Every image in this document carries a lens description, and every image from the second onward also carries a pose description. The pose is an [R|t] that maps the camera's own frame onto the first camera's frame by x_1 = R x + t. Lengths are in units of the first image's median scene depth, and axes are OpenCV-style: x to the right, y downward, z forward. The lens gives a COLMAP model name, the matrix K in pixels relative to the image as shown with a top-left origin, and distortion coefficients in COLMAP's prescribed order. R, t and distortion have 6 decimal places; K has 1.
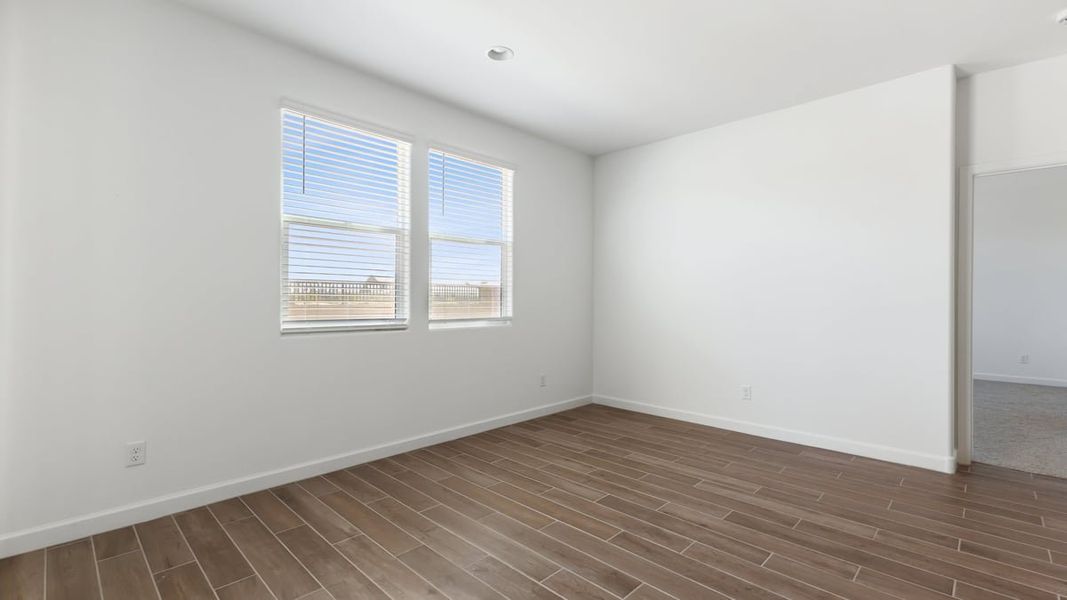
lens RADIAL K [[463.4, 0, 532.9], [0, 463.4, 299.7], [0, 0, 1]] dist [0.004014, -0.000397]
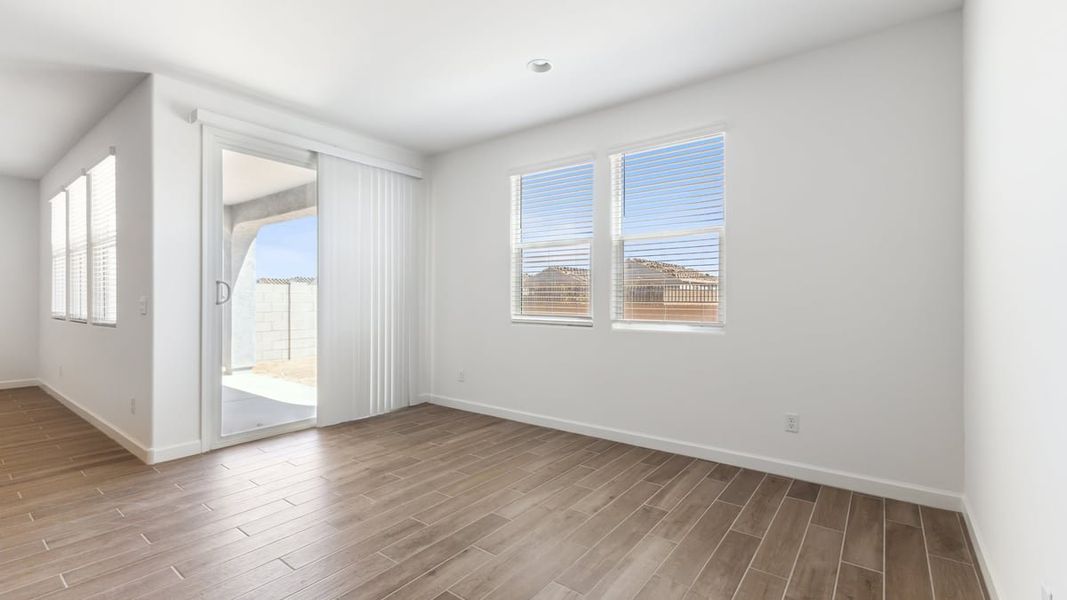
lens RADIAL K [[463.4, 0, 542.9], [0, 463.4, 300.0], [0, 0, 1]] dist [0.004014, -0.000397]
pose [[0.136880, 0.001085, -0.990587, 0.863228], [-0.002094, 0.999997, 0.000806, -0.001786], [0.990585, 0.001964, 0.136882, 0.768412]]
